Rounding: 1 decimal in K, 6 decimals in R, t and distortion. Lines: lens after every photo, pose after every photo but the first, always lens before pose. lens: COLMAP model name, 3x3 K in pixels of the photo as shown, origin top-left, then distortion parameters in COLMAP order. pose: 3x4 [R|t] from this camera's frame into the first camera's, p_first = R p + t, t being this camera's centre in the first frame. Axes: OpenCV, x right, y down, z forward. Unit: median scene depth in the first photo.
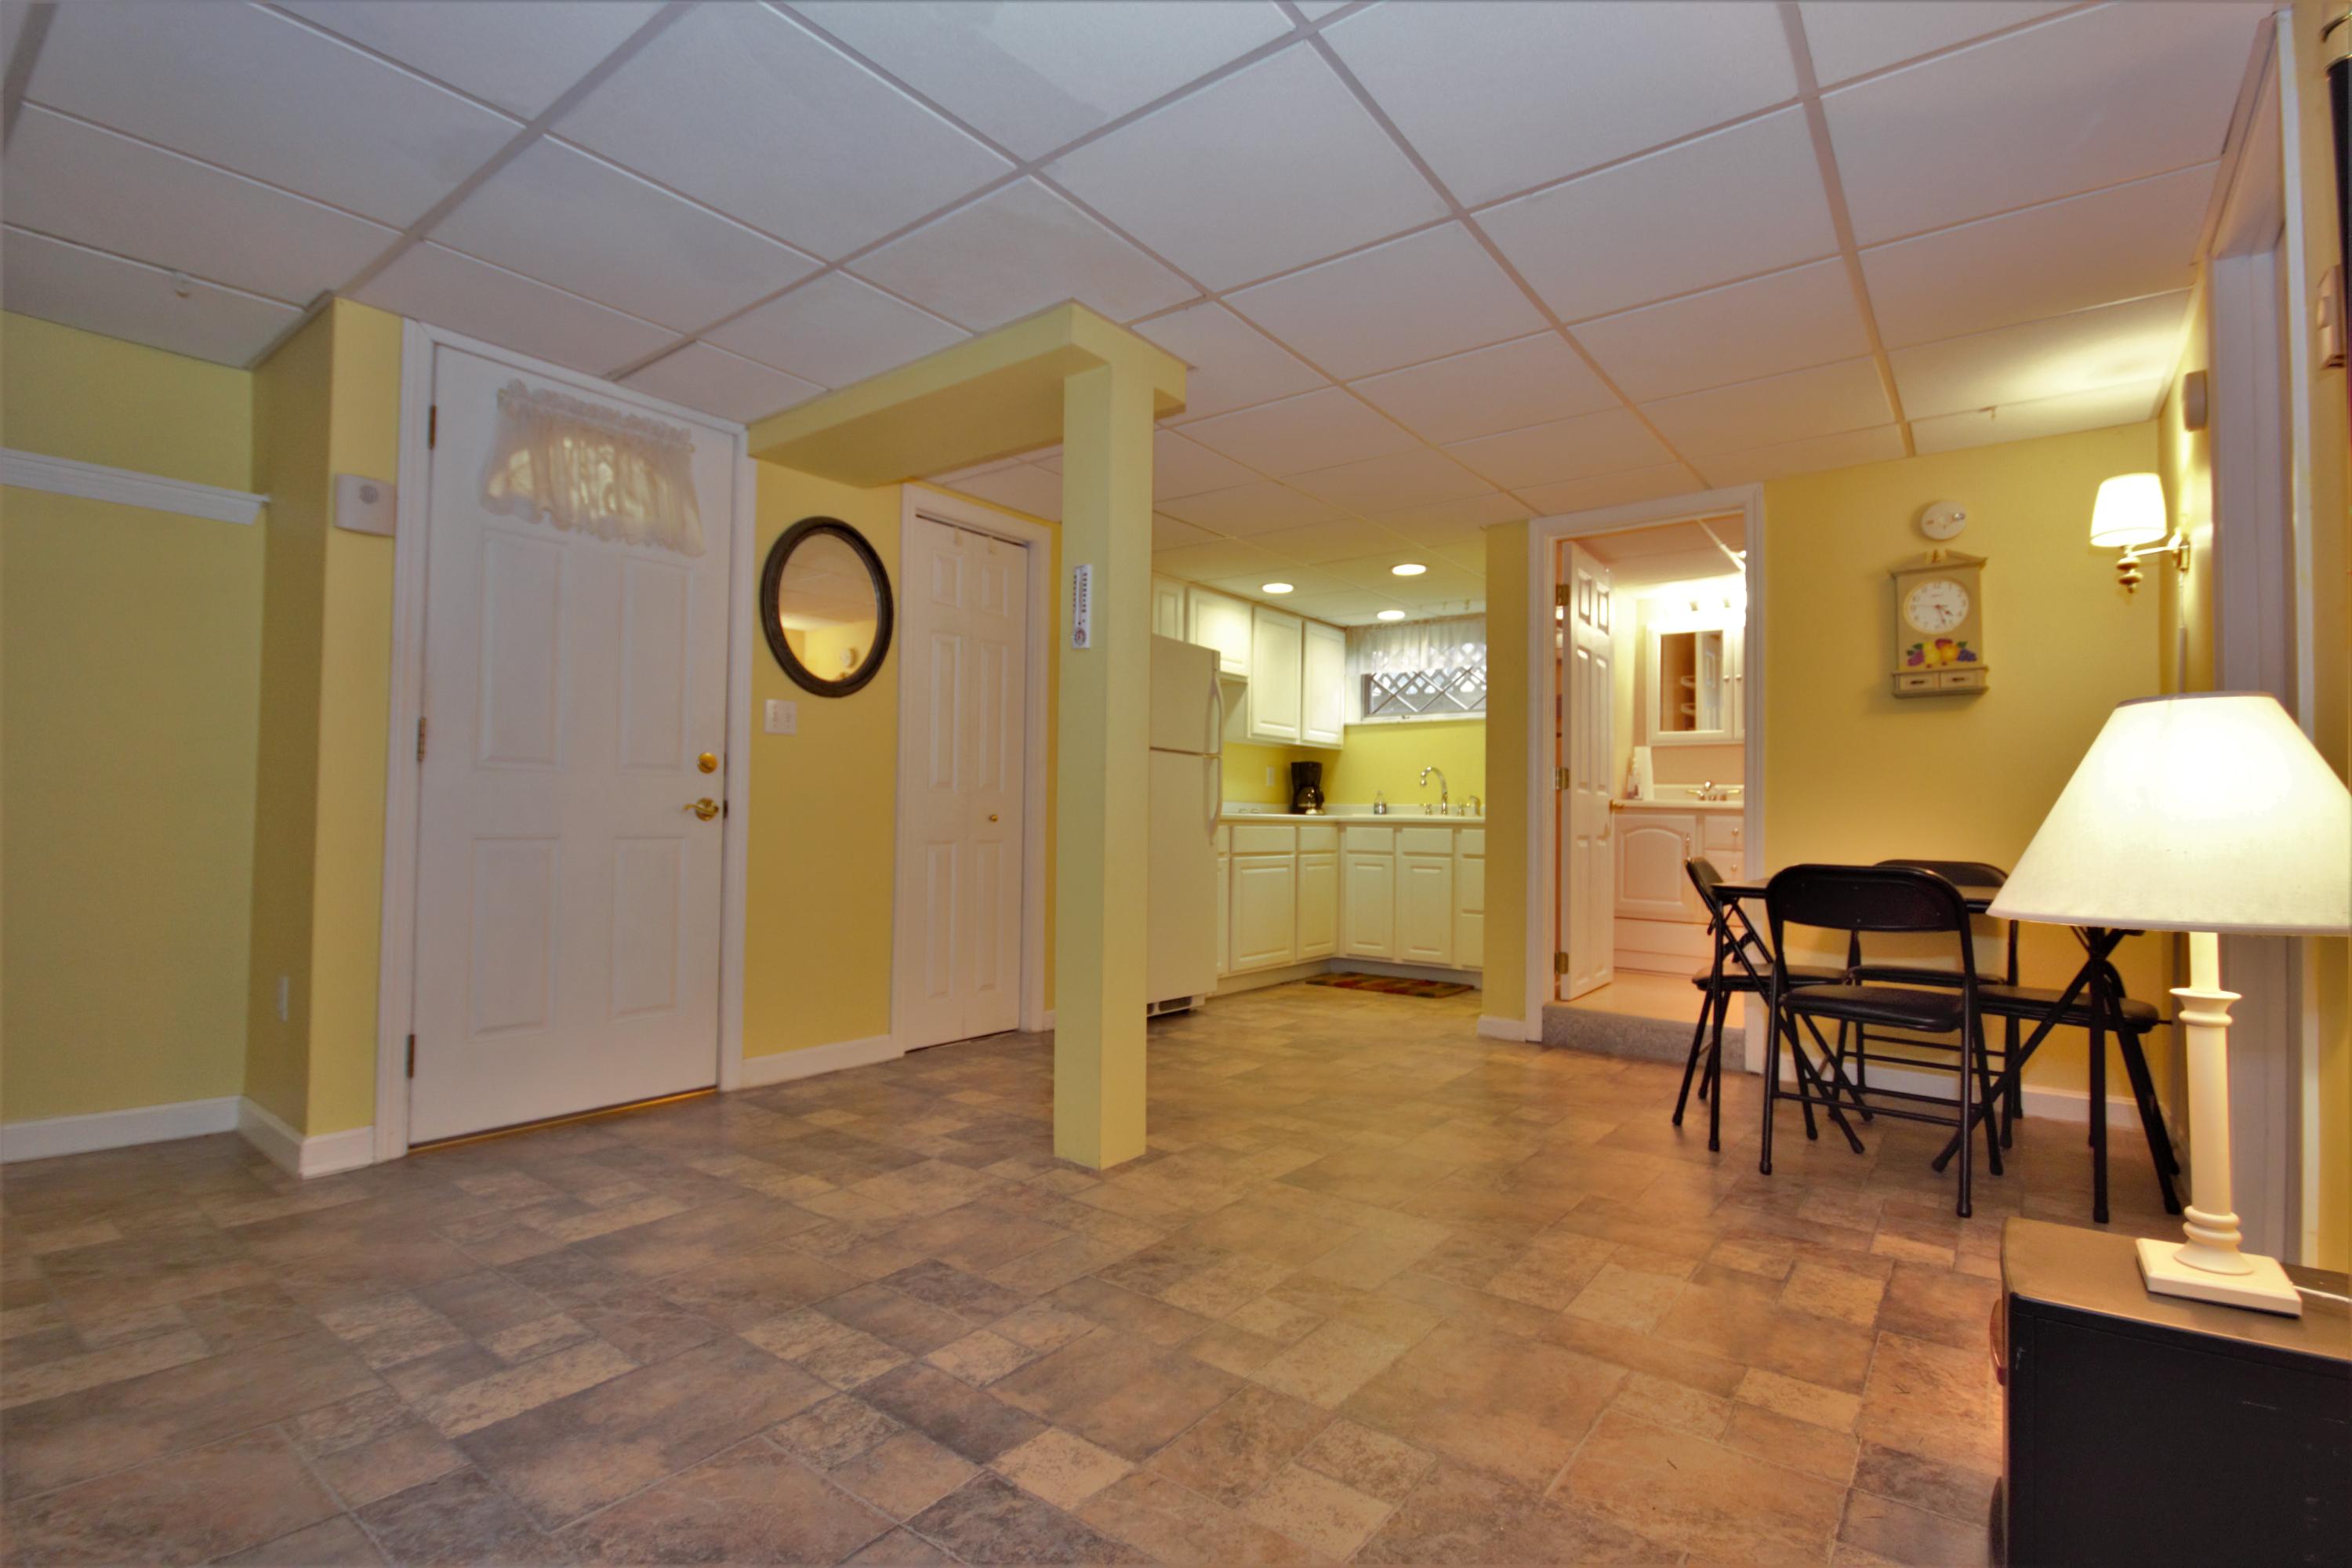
lens RADIAL K [[1101.6, 0, 1175.3], [0, 1101.6, 789.1], [0, 0, 1]] dist [0.000423, 0.000002]
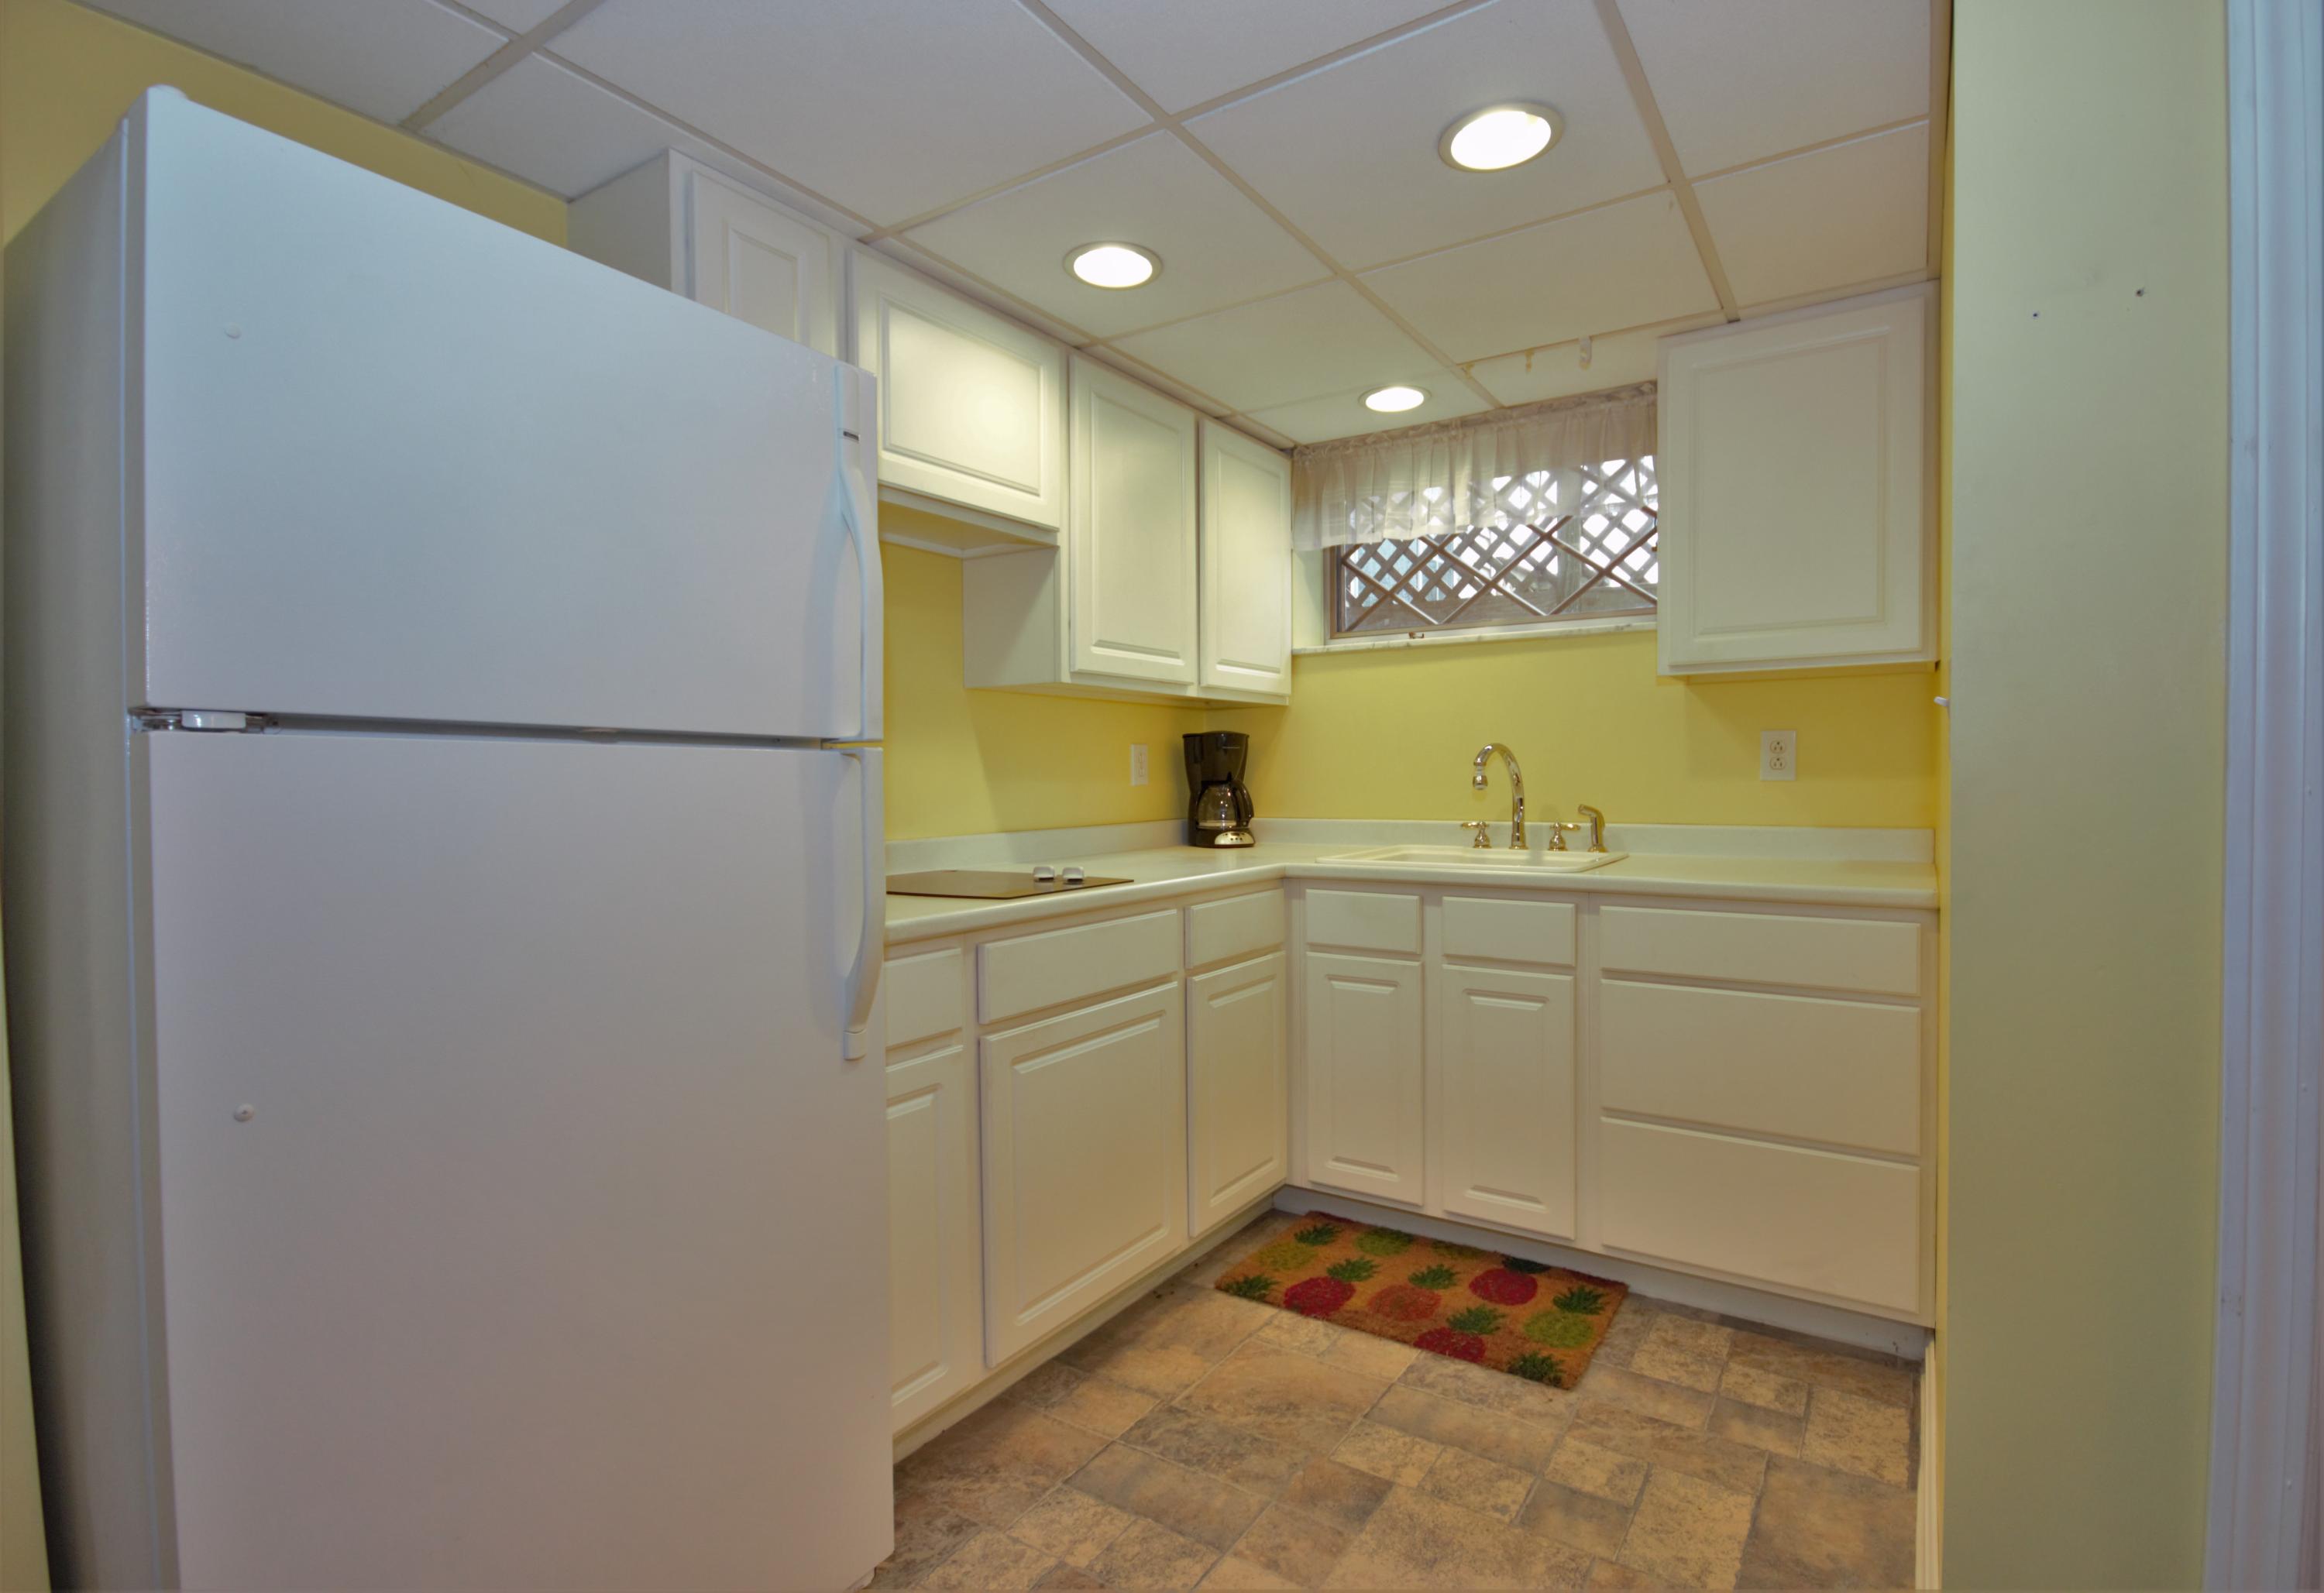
lens RADIAL K [[1122.0, 0, 1165.3], [0, 1122.0, 789.9], [0, 0, 1]] dist [-0.000862, -0.000032]
pose [[0.998309, -0.024047, 0.052920, 0.073467], [0.021712, 0.998784, 0.044258, -0.022474], [-0.053920, -0.043034, 0.997618, 0.529301]]
